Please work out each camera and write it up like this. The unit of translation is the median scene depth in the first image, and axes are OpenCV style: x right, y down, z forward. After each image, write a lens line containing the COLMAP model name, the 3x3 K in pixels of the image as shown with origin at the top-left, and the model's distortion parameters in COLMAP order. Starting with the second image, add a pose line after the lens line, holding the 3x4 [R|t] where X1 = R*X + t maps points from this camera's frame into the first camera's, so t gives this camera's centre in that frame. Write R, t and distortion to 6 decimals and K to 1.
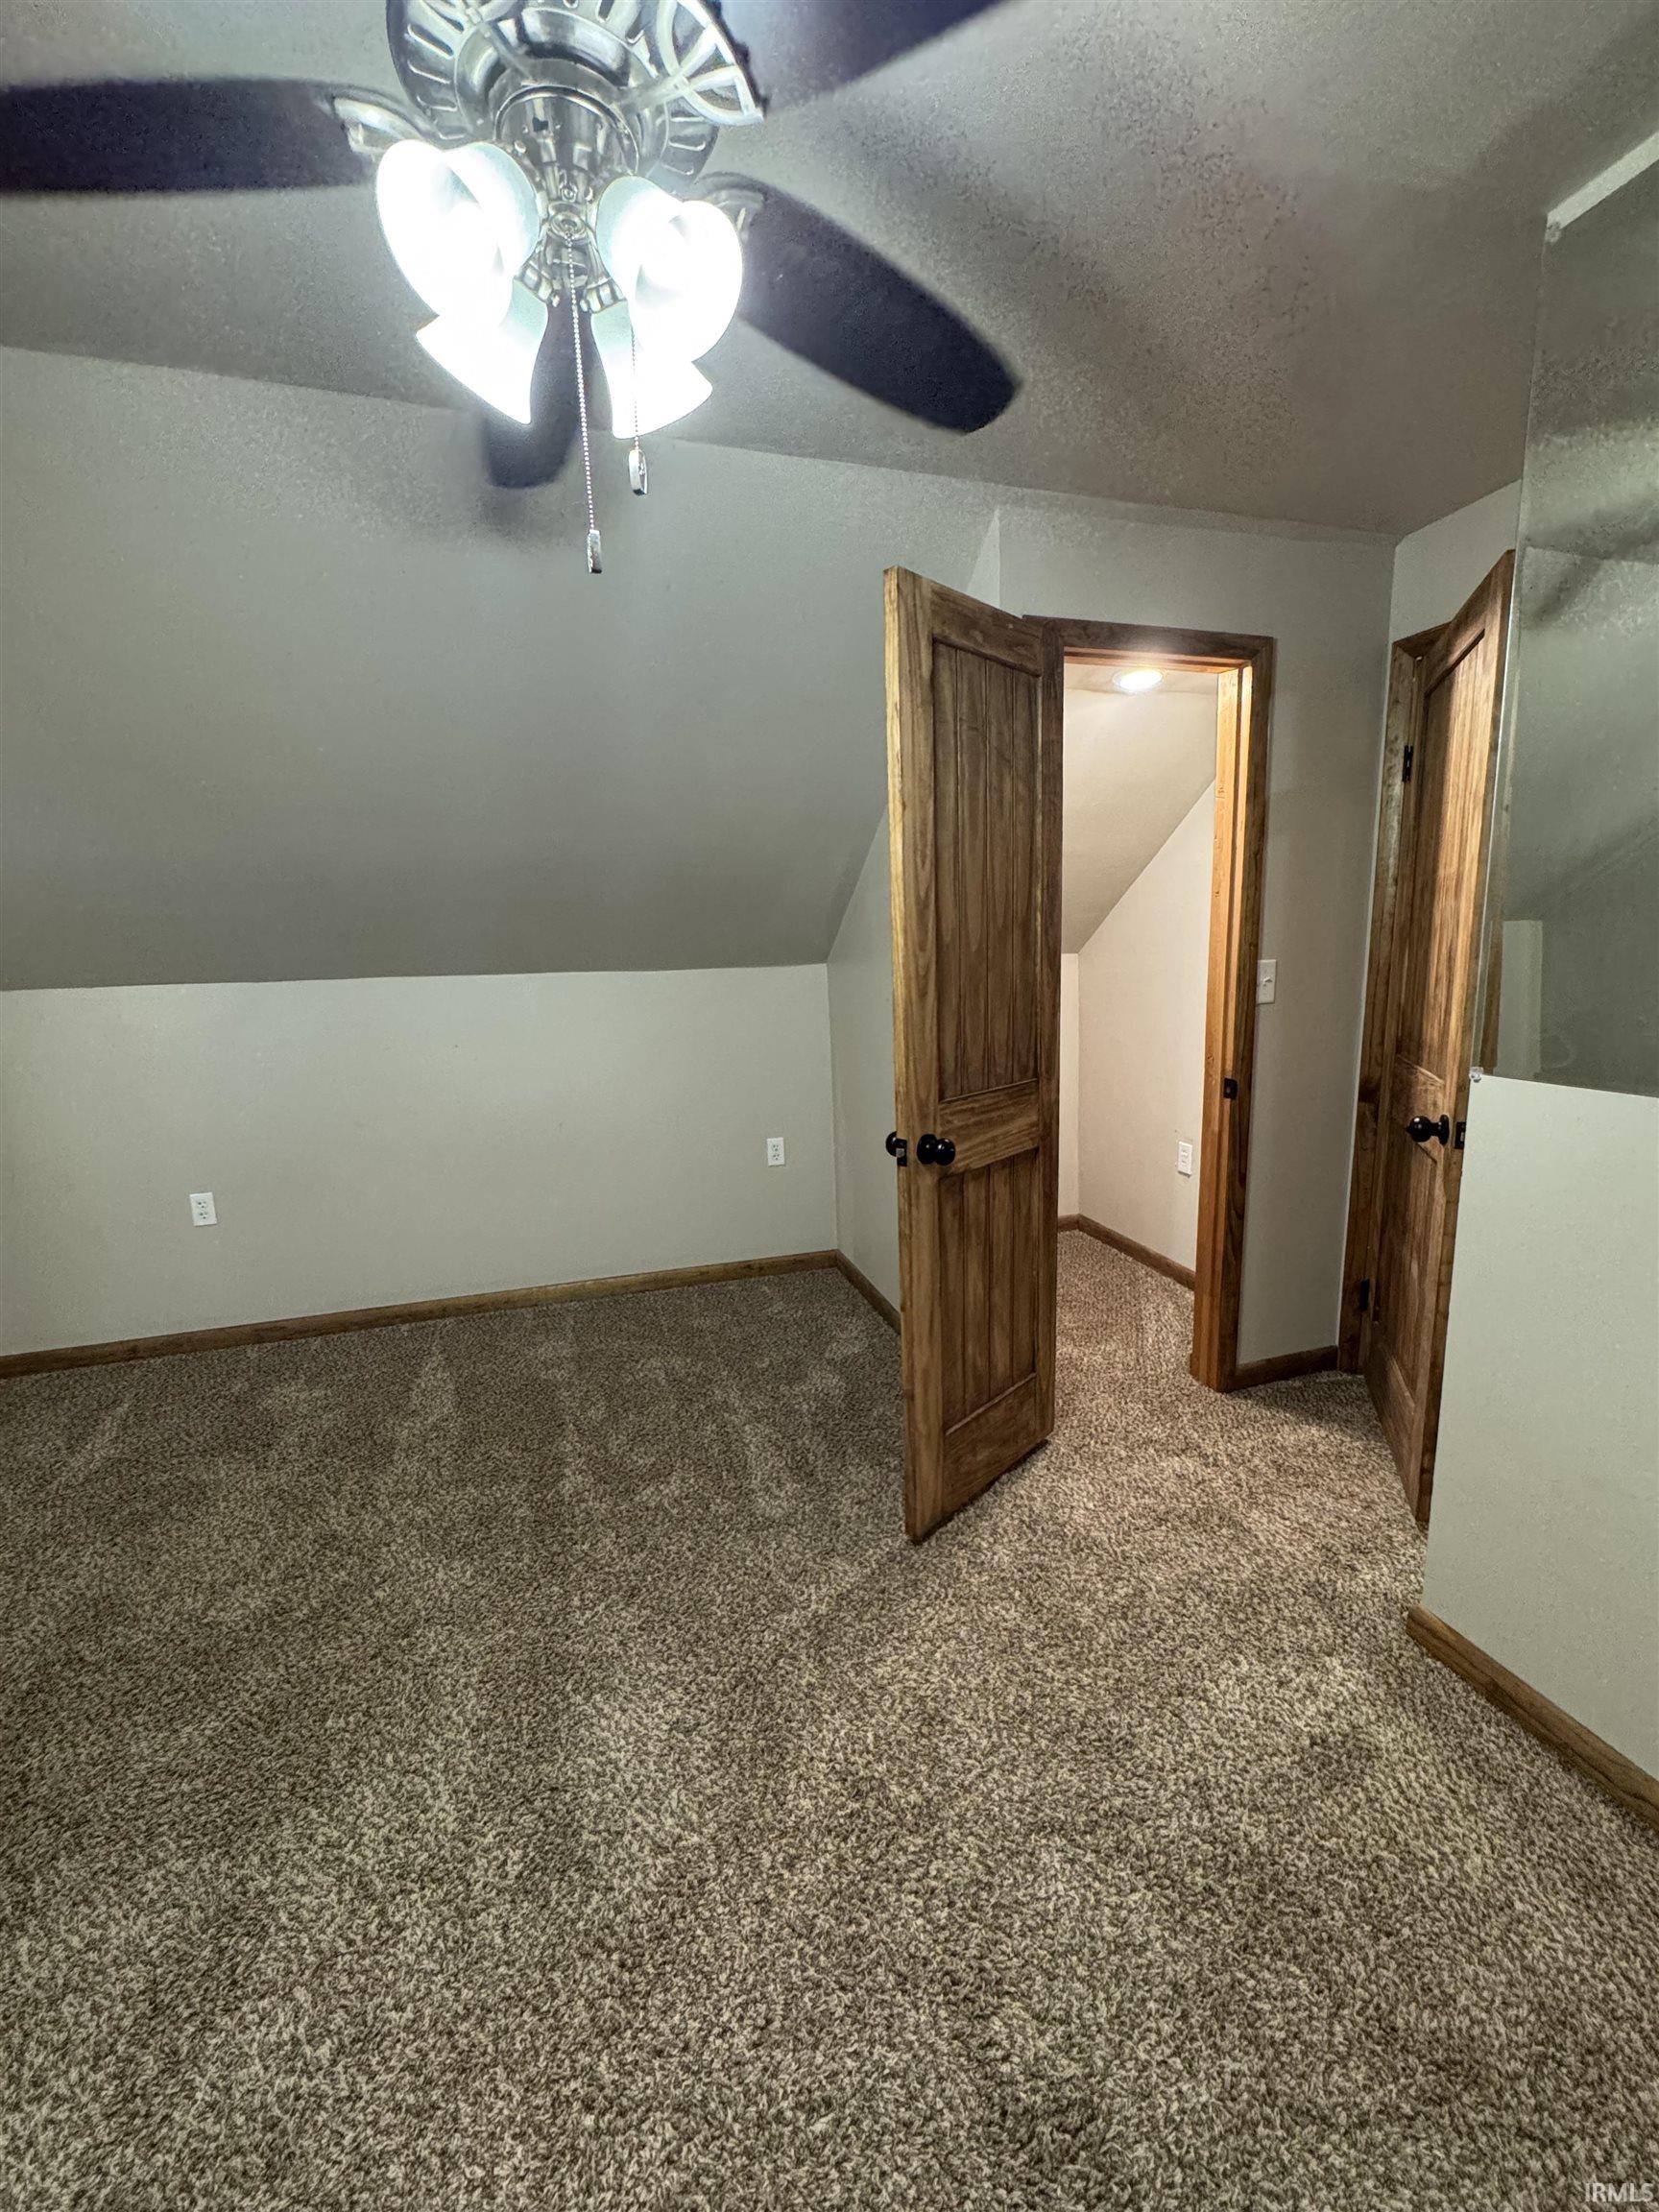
lens RADIAL K [[879.0, 0, 831.0], [0, 879.0, 1102.6], [0, 0, 1]] dist [-0.002043, -0.000115]
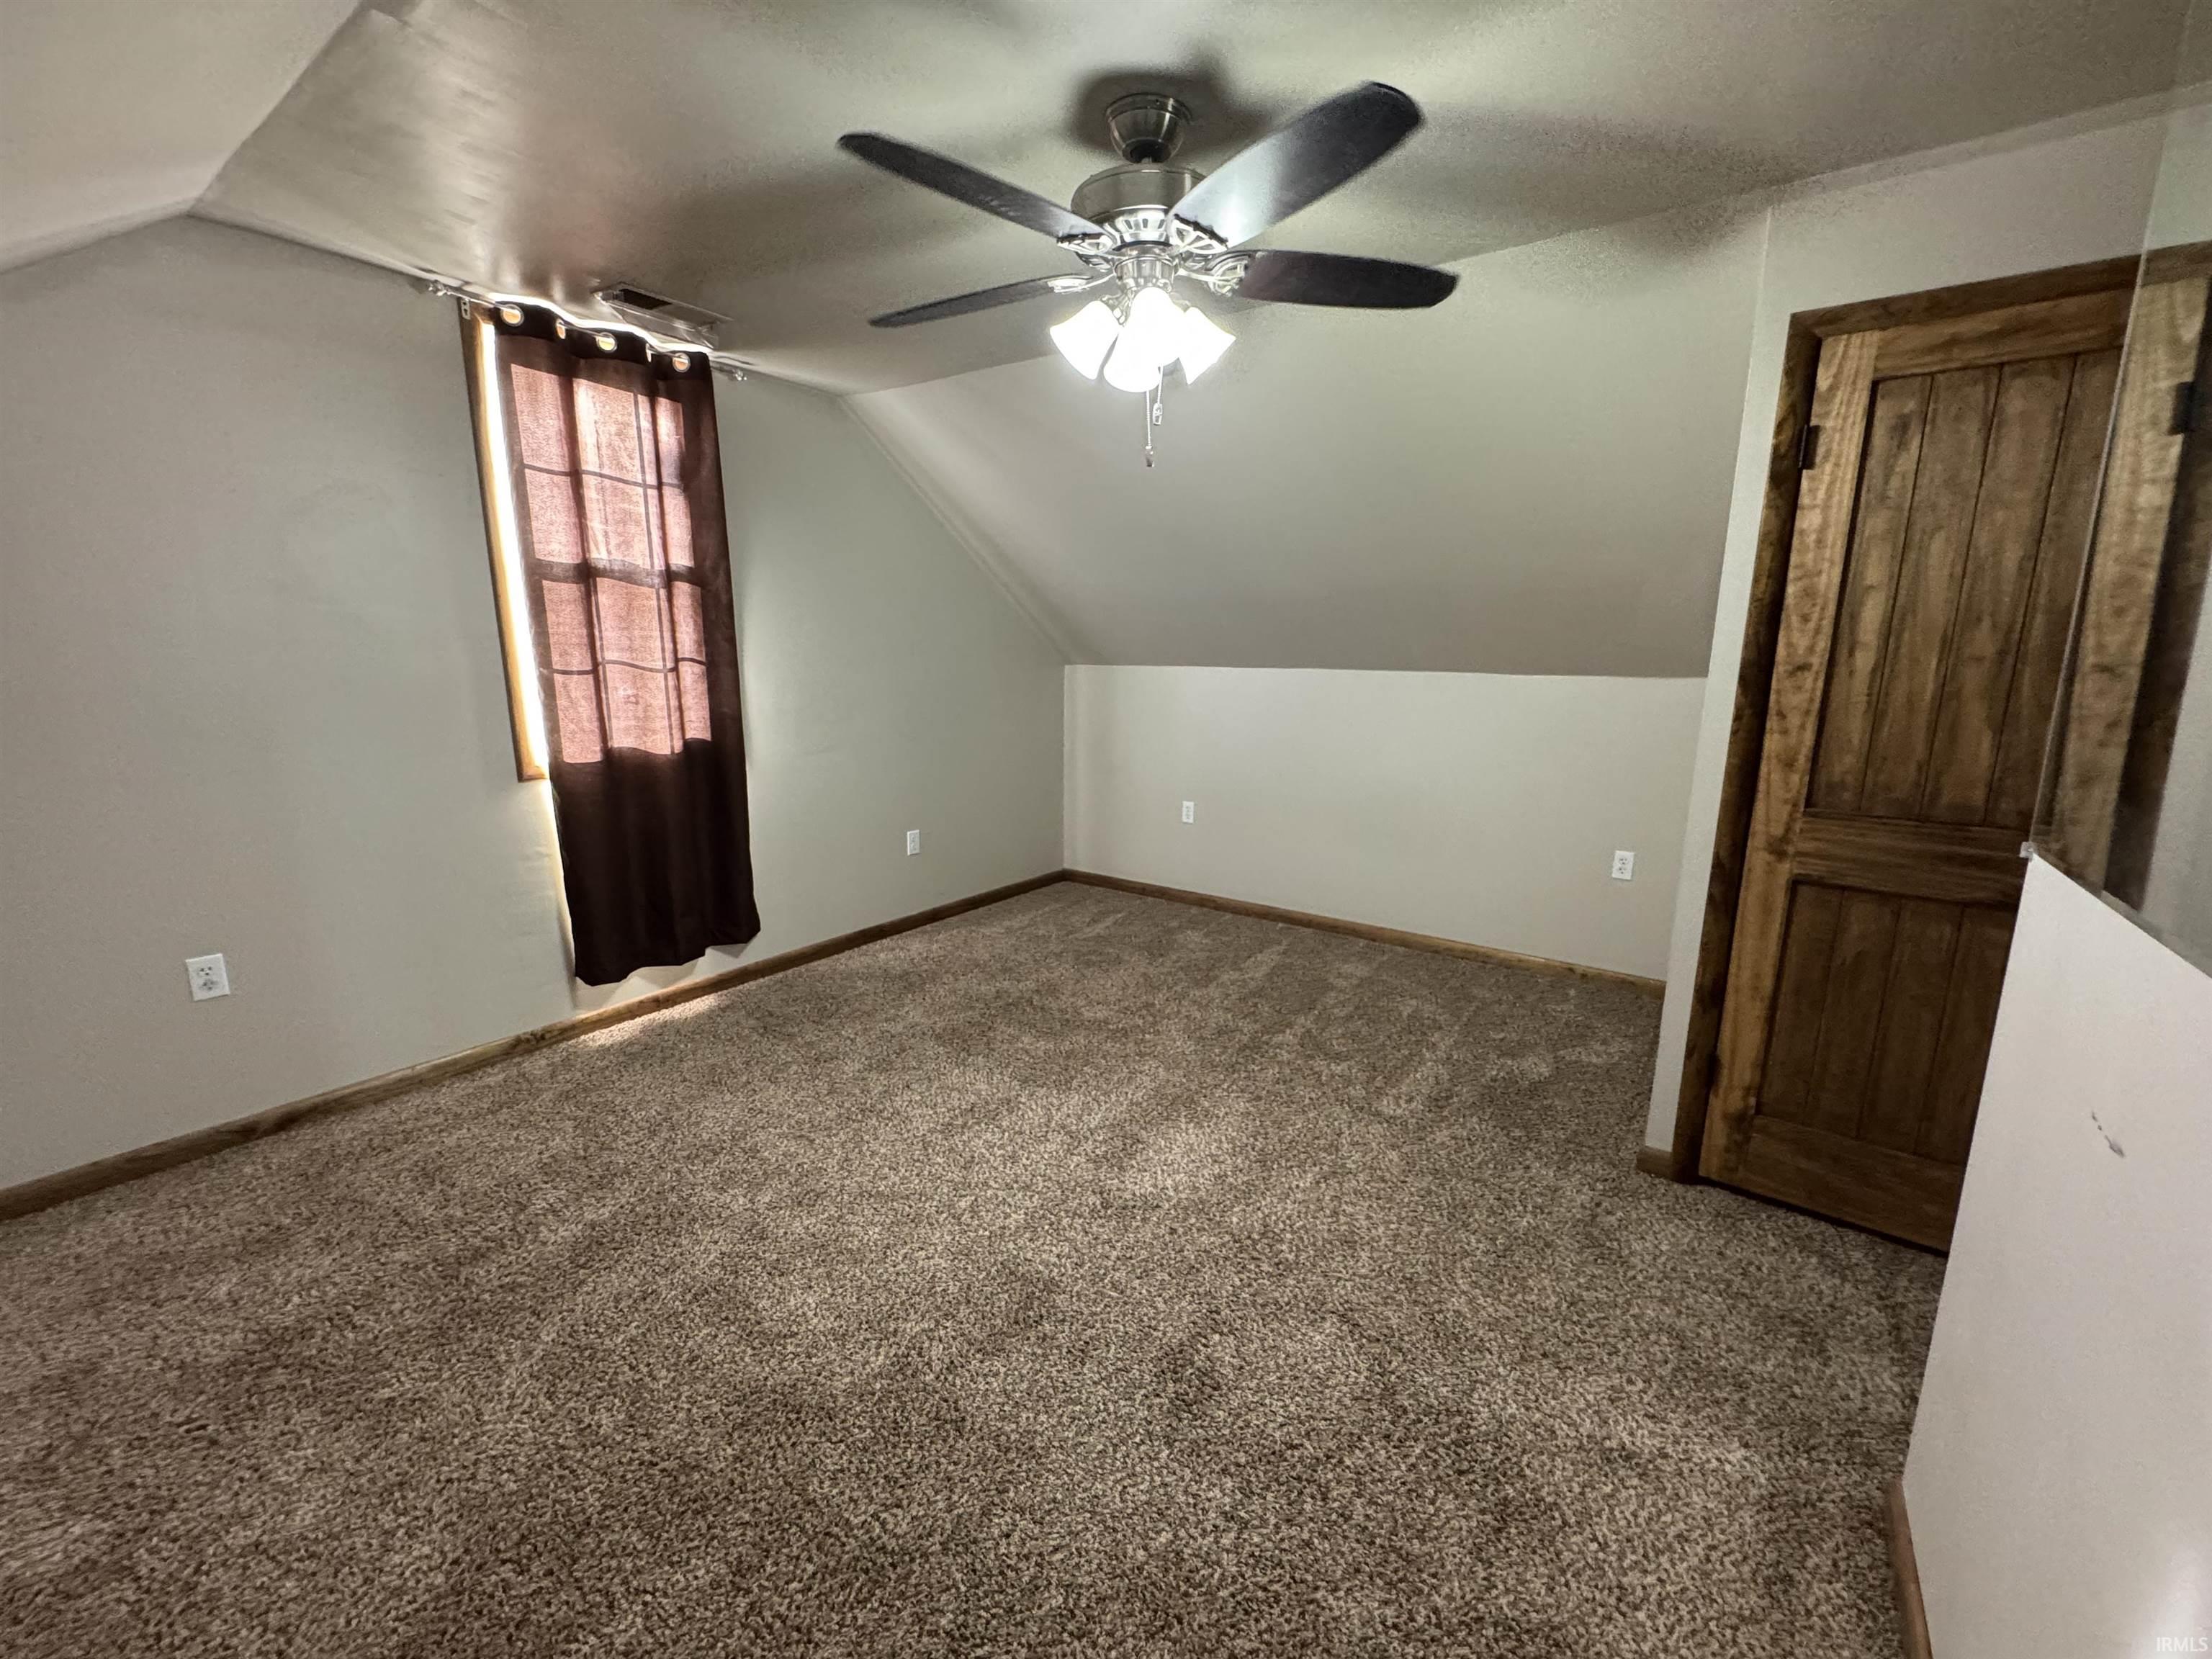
lens RADIAL K [[879.0, 0, 1110.8], [0, 879.0, 828.7], [0, 0, 1]] dist [-0.002043, -0.000115]
pose [[0.604093, 0.187402, -0.774566, 0.544699], [-0.161957, 0.980543, 0.110925, -0.000288], [0.780283, 0.058438, 0.622690, -0.095045]]
